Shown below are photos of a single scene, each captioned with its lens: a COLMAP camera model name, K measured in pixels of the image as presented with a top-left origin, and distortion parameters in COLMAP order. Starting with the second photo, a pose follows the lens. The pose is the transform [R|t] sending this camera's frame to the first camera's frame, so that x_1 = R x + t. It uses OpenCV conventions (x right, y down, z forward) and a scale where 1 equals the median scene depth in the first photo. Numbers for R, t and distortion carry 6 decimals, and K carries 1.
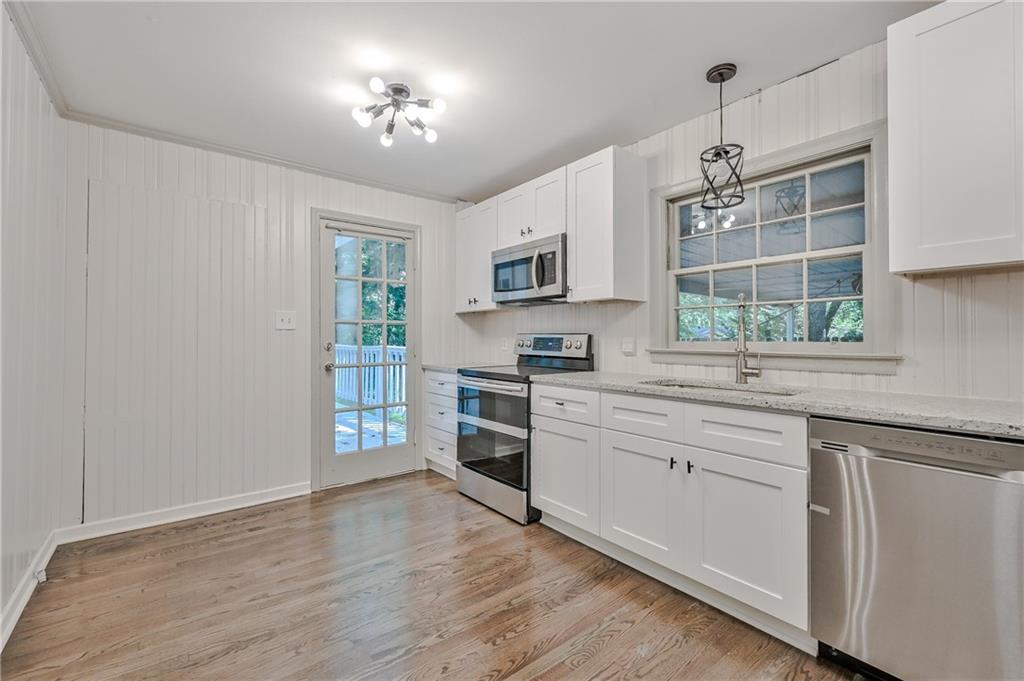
lens RADIAL K [[439.4, 0, 501.4], [0, 439.4, 327.8], [0, 0, 1]] dist [0.002394, -0.000106]
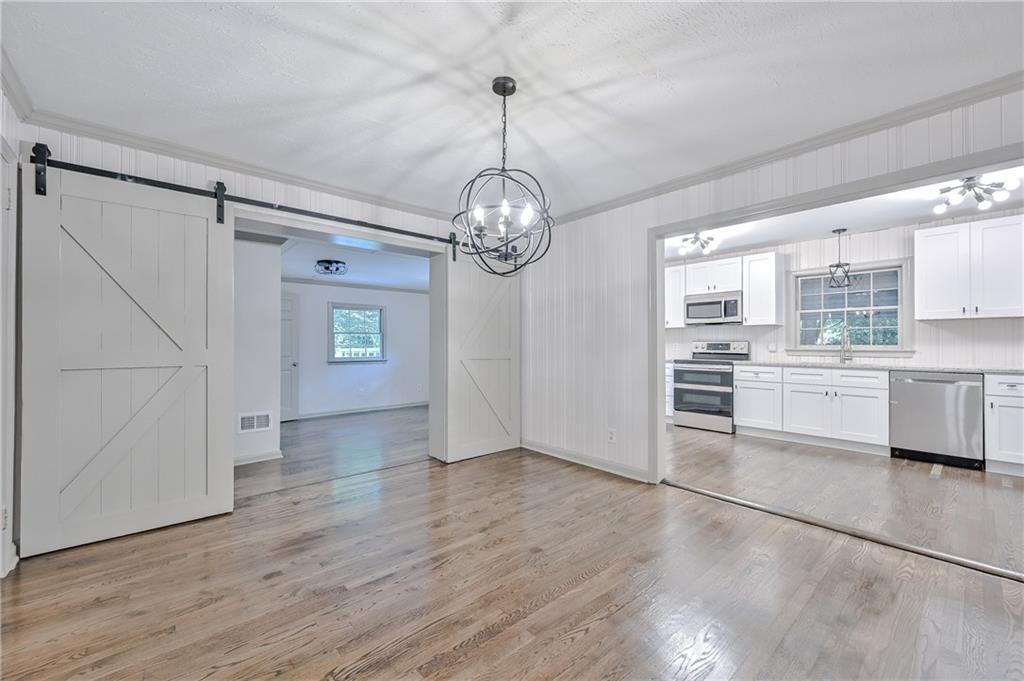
lens RADIAL K [[419.8, 0, 502.3], [0, 419.8, 336.3], [0, 0, 1]] dist [-0.000652, -0.000055]
pose [[0.998642, 0.002797, 0.052017, -1.098166], [-0.002928, 0.999993, 0.002450, -0.011013], [-0.052010, -0.002599, 0.998643, -0.894300]]
